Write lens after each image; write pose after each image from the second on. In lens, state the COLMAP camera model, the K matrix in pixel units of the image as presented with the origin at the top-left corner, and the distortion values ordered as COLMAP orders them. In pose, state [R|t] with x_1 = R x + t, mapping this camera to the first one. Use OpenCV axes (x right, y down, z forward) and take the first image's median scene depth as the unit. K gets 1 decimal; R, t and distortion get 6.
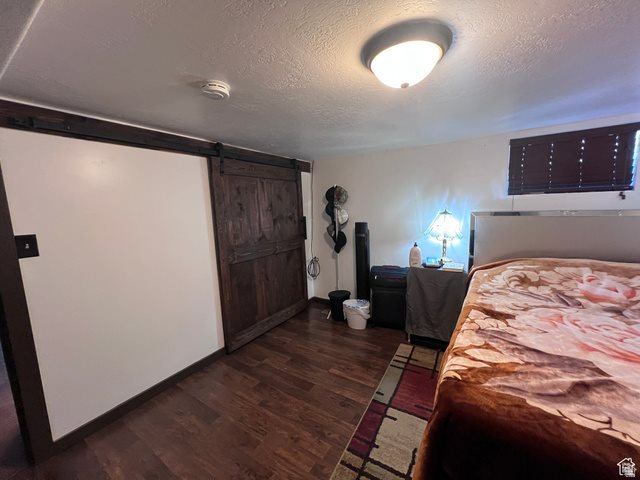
lens RADIAL K [[255.5, 0, 320.0], [0, 255.5, 240.0], [0, 0, 1]] dist [0.000745, 0.000079]
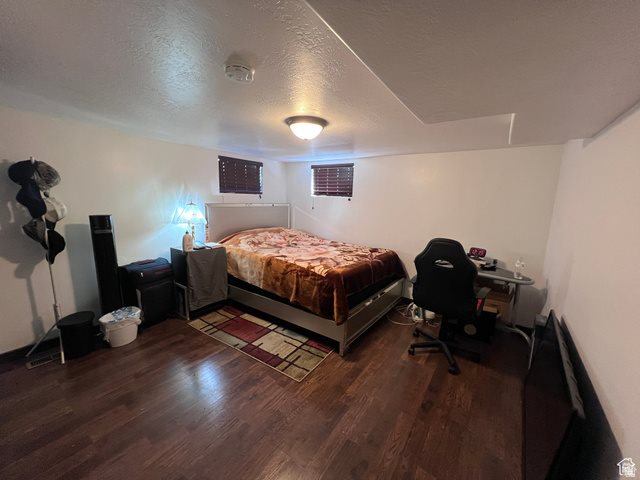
lens RADIAL K [[255.5, 0, 320.0], [0, 255.5, 240.0], [0, 0, 1]] dist [0.000745, 0.000079]
pose [[0.035971, -0.126986, 0.991252, -0.733946], [0.106056, 0.986778, 0.122565, -0.022629], [-0.993709, 0.100720, 0.048963, 0.363741]]
